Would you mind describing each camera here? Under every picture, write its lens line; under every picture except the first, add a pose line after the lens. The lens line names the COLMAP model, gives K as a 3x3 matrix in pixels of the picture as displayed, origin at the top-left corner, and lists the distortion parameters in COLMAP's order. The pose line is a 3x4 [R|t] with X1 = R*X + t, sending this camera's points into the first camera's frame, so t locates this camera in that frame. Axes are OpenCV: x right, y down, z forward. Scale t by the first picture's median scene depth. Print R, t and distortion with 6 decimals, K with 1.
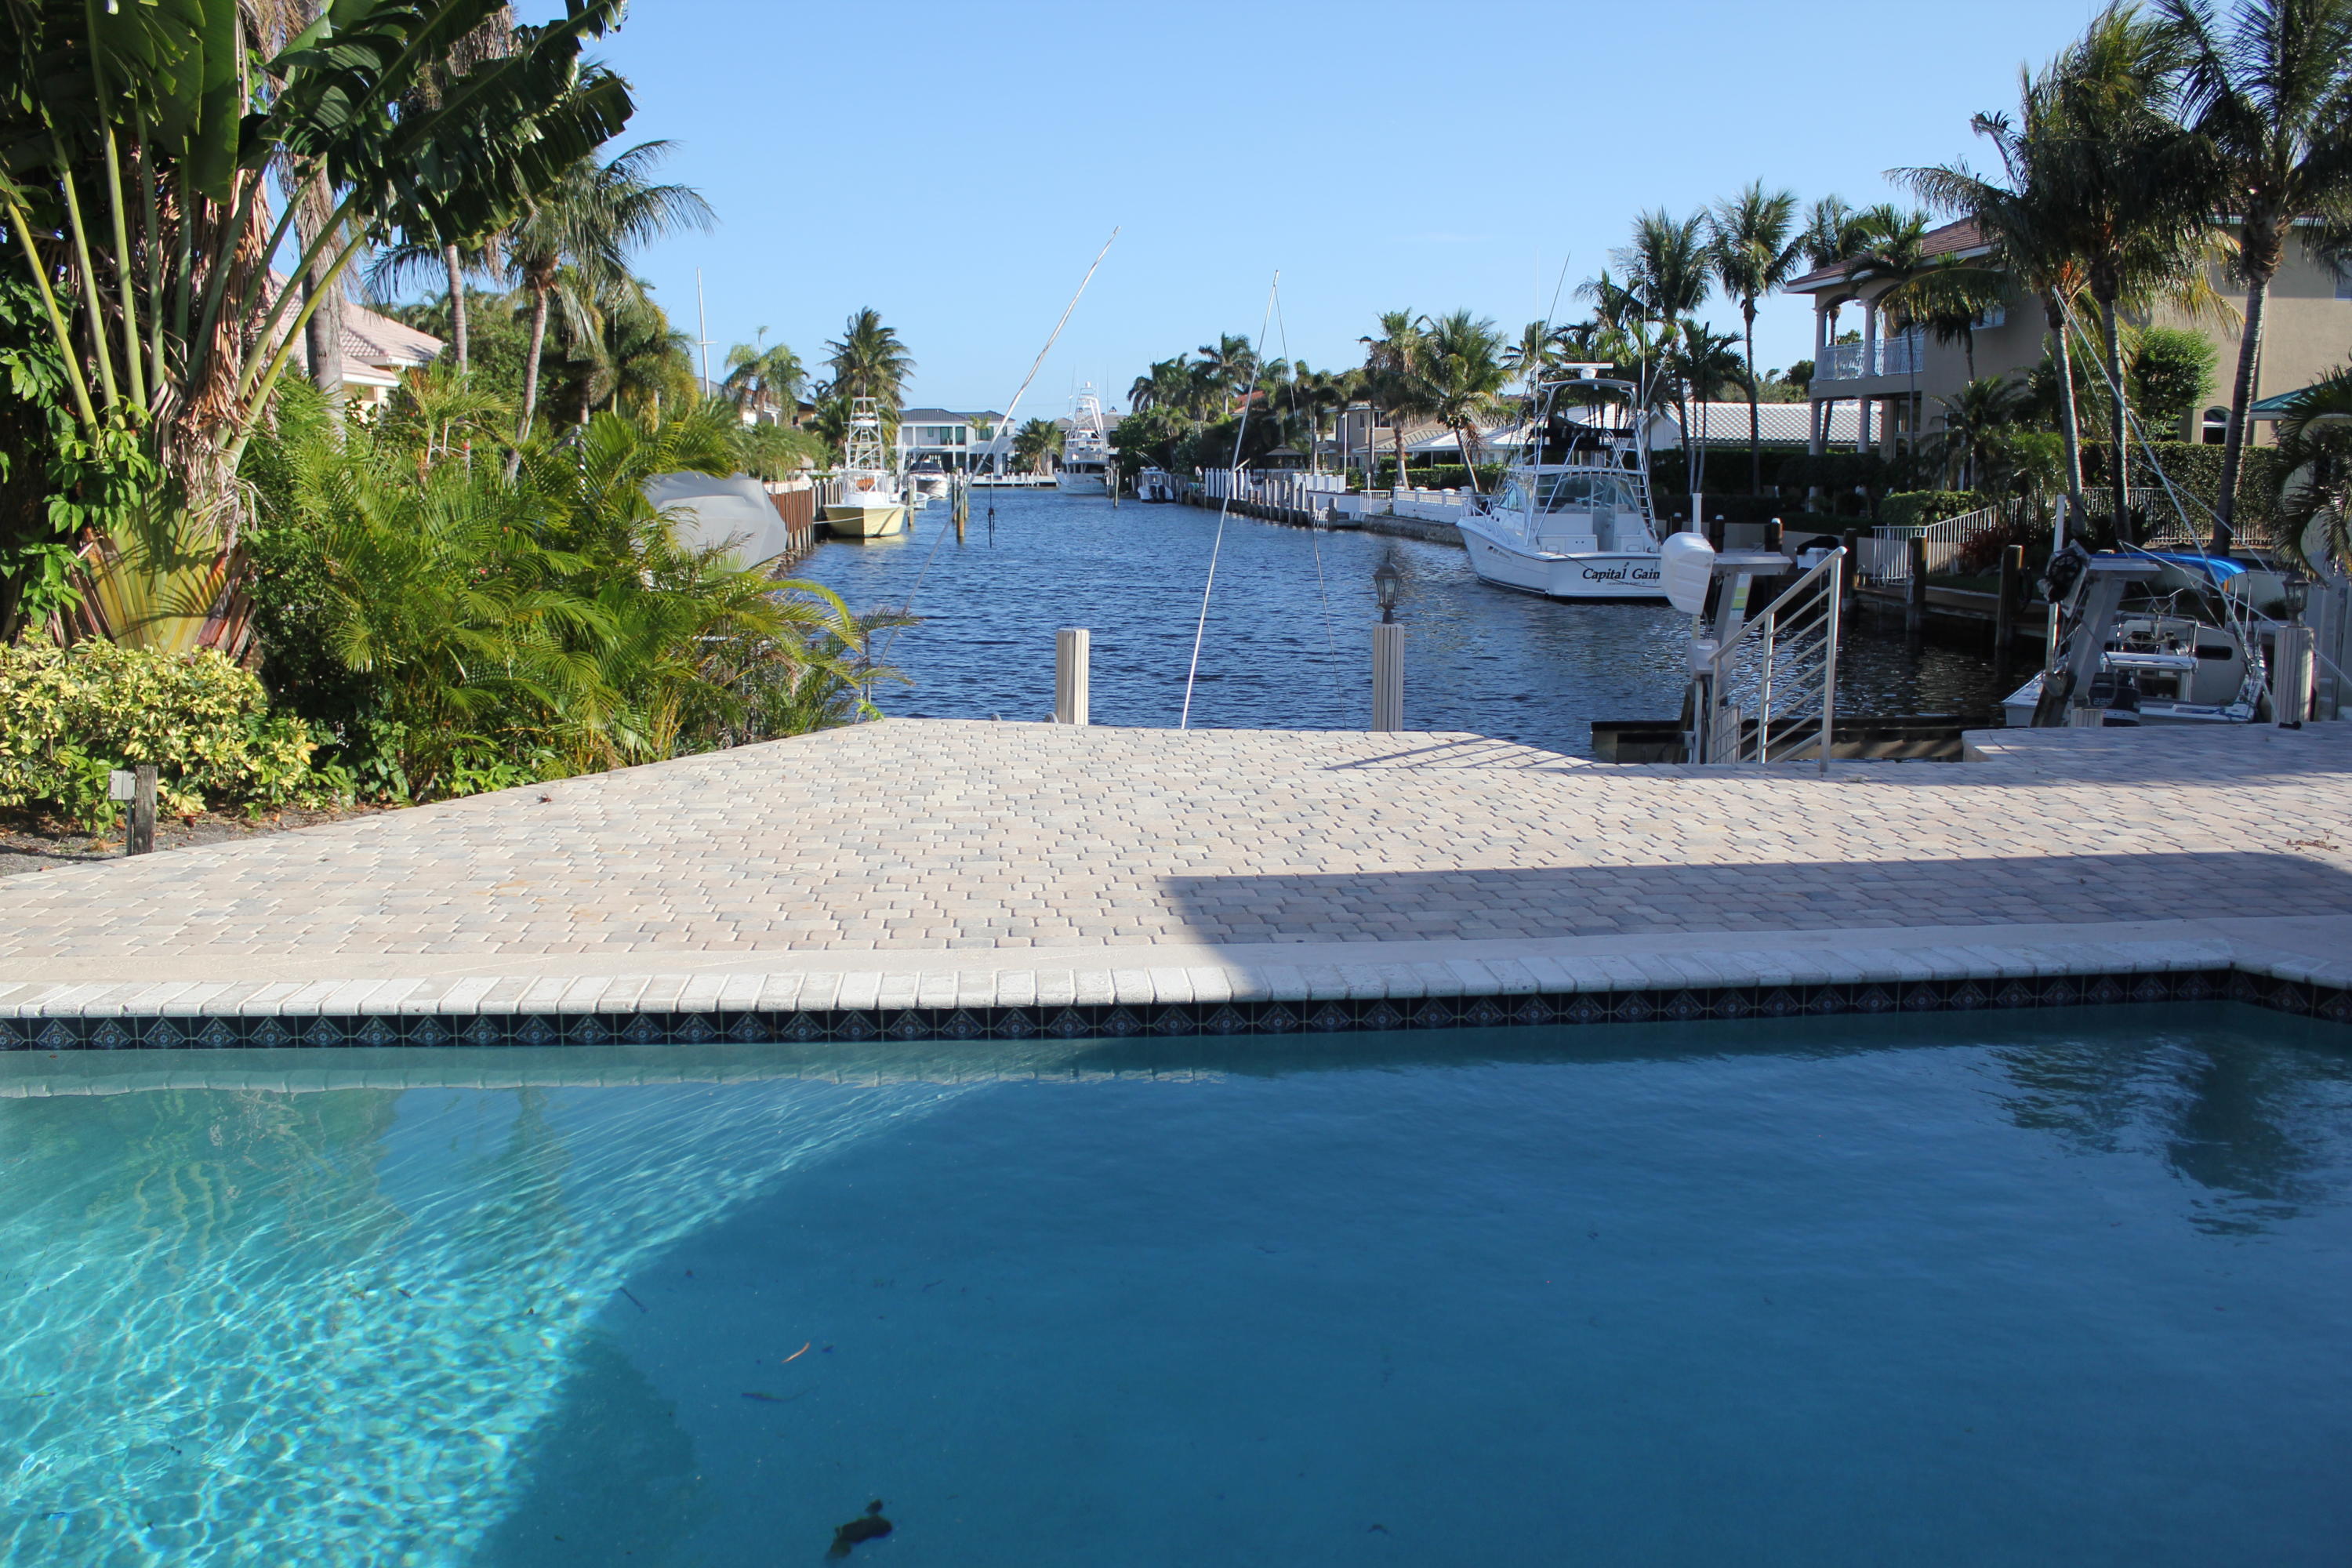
lens RADIAL K [[1978.0, 0, 1181.2], [0, 1978.0, 759.6], [0, 0, 1]] dist [-0.152209, 0.114147]
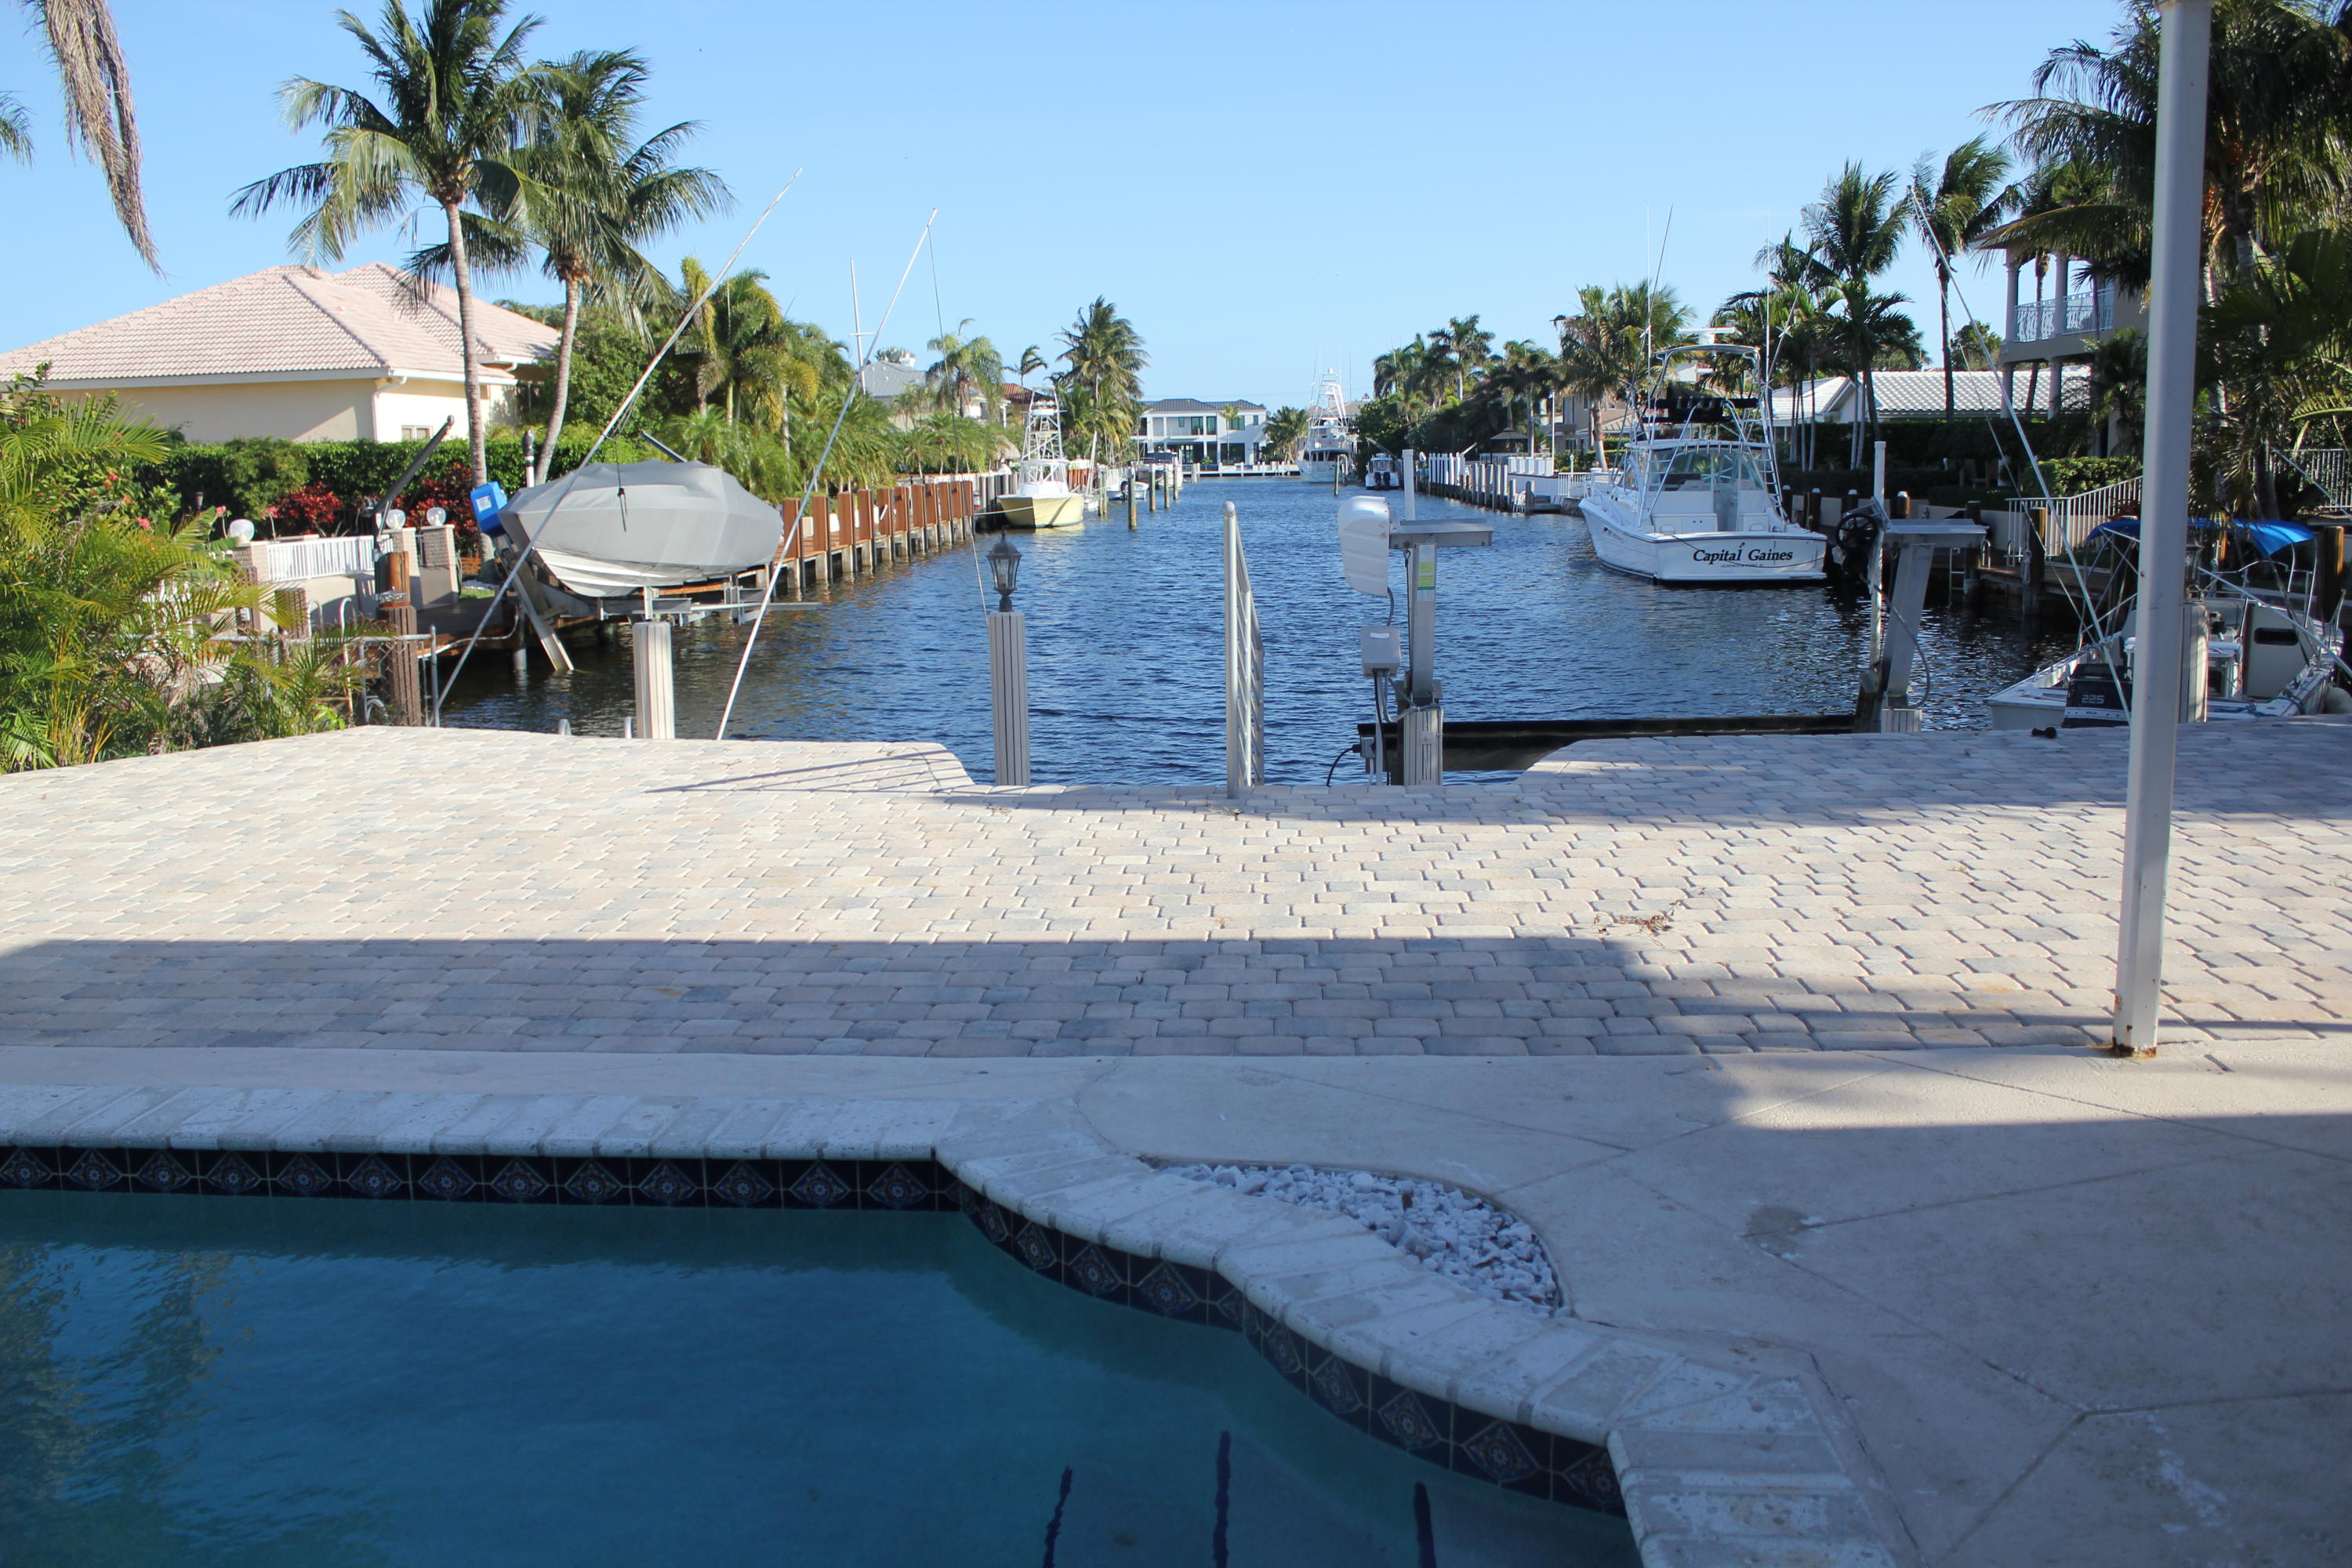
lens RADIAL K [[1978.0, 0, 1156.5], [0, 1978.0, 784.4], [0, 0, 1]] dist [-0.152209, 0.114147]
pose [[0.988601, 0.003942, -0.150505, 0.095272], [-0.001308, 0.999844, 0.017596, -0.002791], [0.150551, -0.017199, 0.988453, 0.052975]]
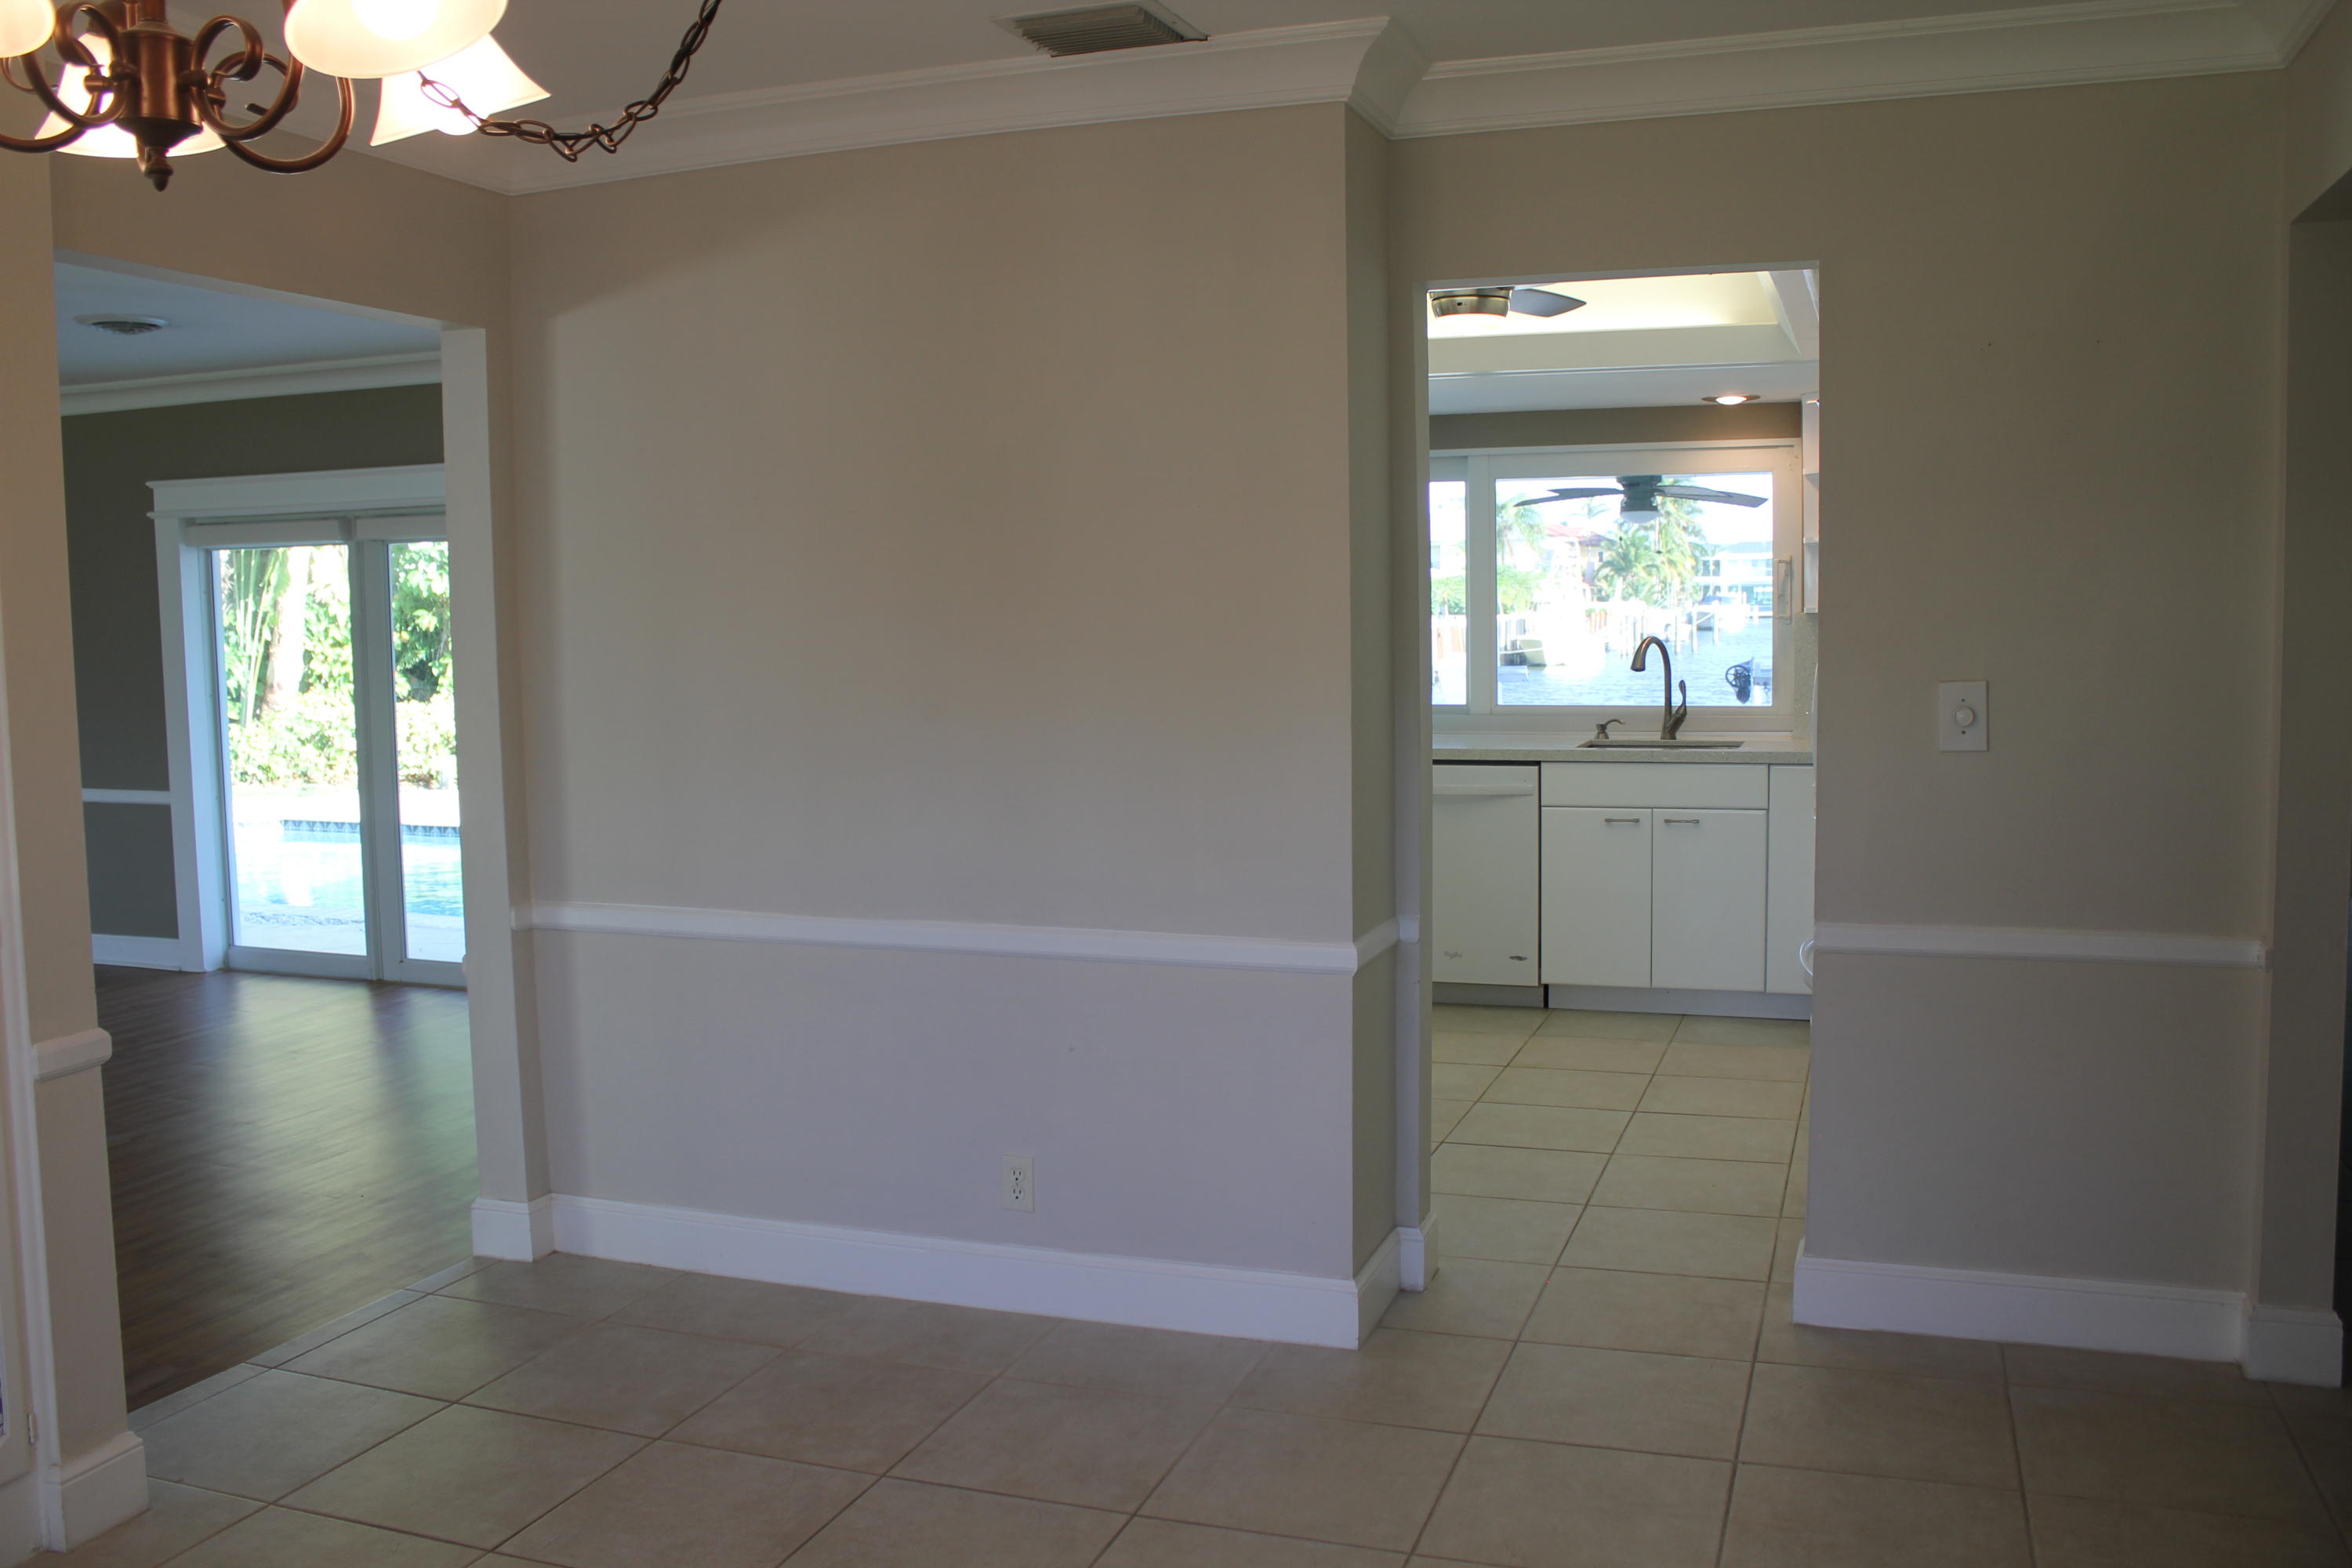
lens RADIAL K [[1978.0, 0, 1194.0], [0, 1978.0, 766.6], [0, 0, 1]] dist [-0.152209, 0.114147]
pose [[0.910149, 0.020177, -0.413790, 0.220658], [-0.046168, 0.997532, -0.052906, 0.018658], [0.411701, 0.067256, 0.908834, -0.138110]]
